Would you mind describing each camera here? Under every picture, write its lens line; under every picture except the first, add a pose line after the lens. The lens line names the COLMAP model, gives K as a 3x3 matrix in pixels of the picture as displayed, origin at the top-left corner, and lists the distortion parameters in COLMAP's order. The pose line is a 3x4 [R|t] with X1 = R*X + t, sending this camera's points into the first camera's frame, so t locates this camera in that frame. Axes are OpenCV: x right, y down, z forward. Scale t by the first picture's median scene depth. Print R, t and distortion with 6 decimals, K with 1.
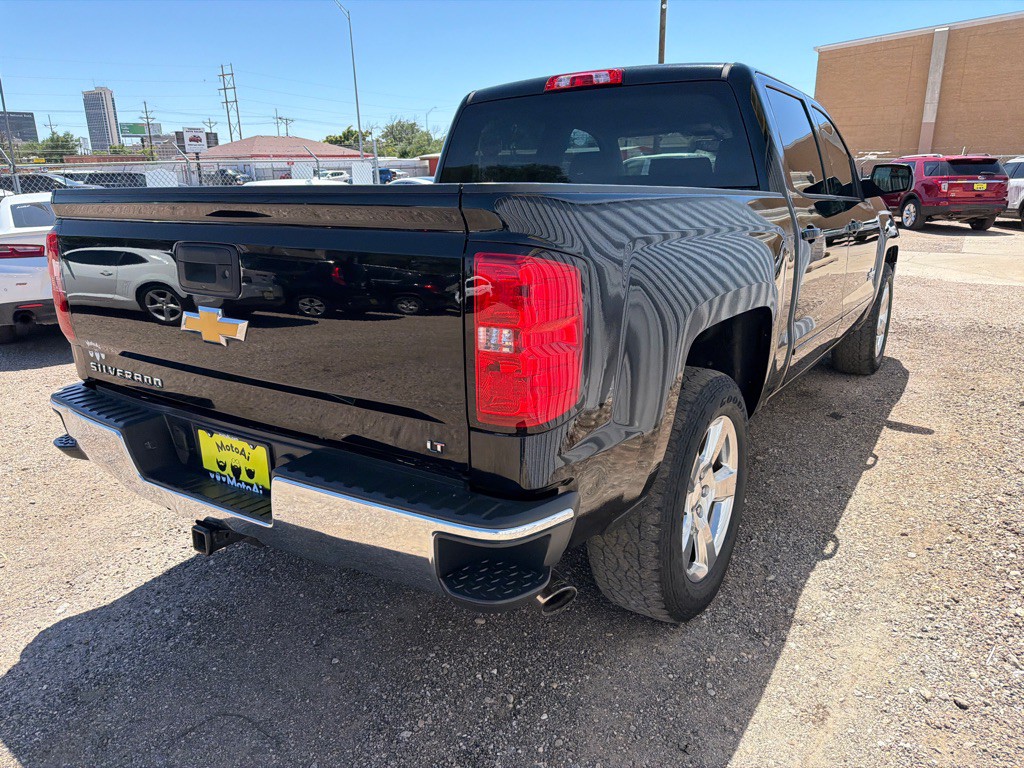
lens RADIAL K [[720.3, 0, 502.6], [0, 720.3, 381.4], [0, 0, 1]] dist [0.010205, -0.019732]
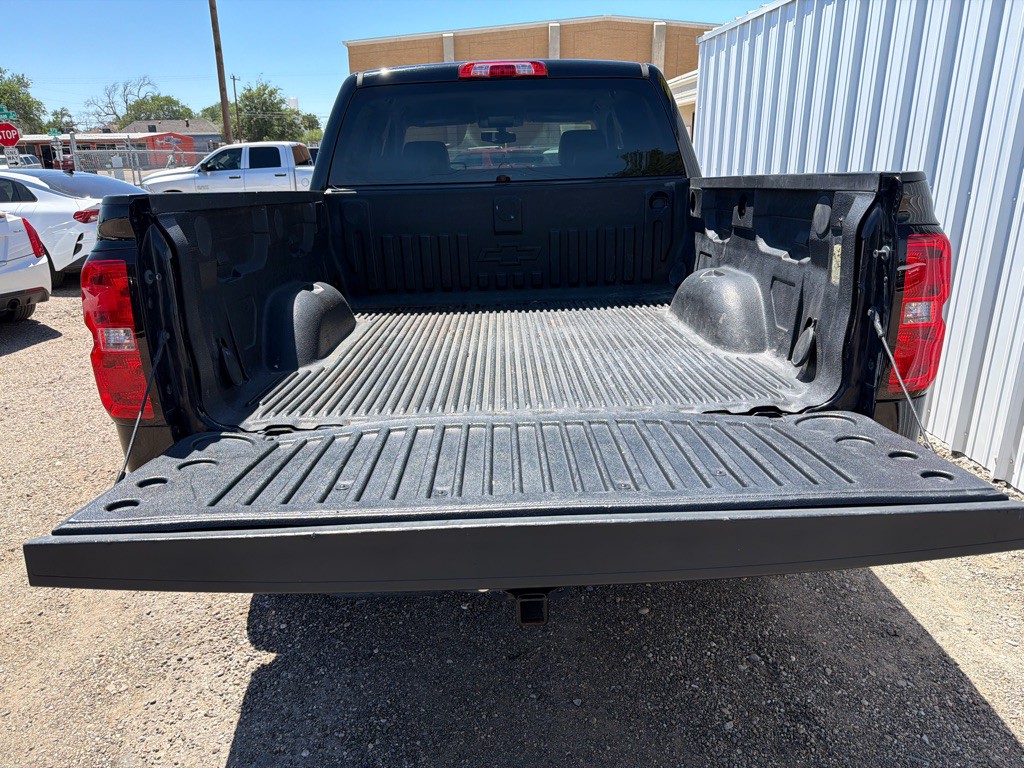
lens RADIAL K [[720.3, 0, 521.2], [0, 720.3, 374.8], [0, 0, 1]] dist [0.010205, -0.019732]
pose [[0.814985, -0.172587, 0.553184, -0.691727], [0.169506, 0.983866, 0.057227, -0.079701], [-0.554136, 0.047129, 0.831091, 0.251254]]
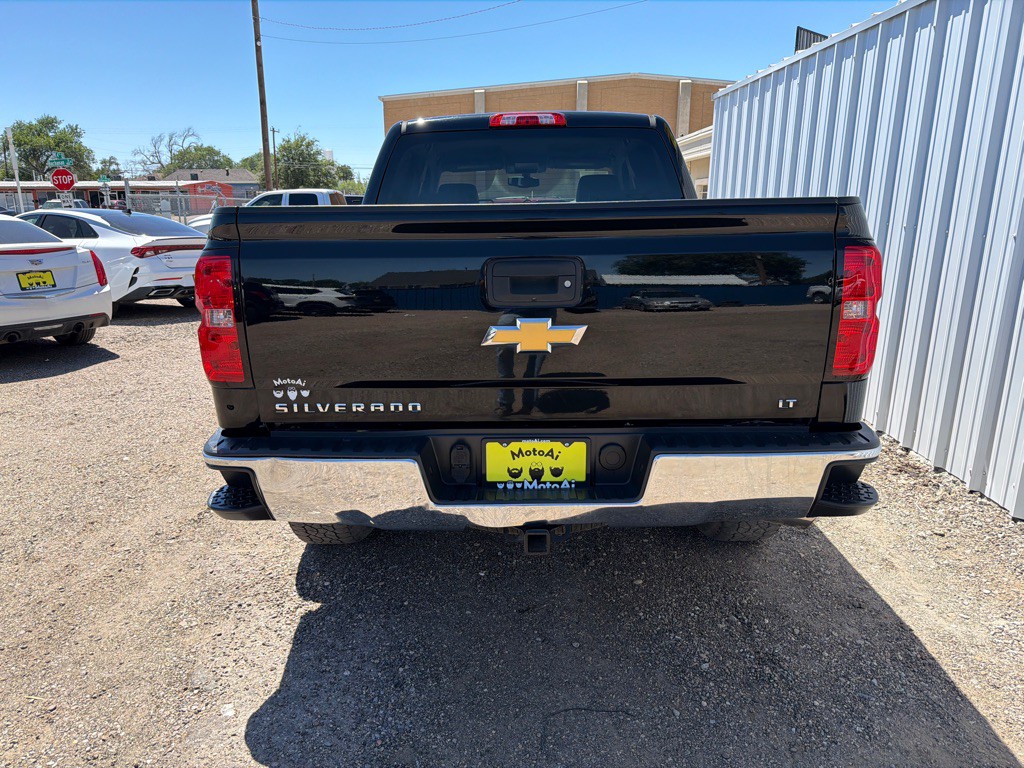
lens RADIAL K [[720.3, 0, 511.8], [0, 720.3, 383.2], [0, 0, 1]] dist [0.010205, -0.019732]
pose [[0.841920, -0.122403, 0.525535, -0.790502], [0.146776, 0.989158, -0.004751, -0.004723], [-0.519256, 0.081136, 0.850759, 0.105185]]
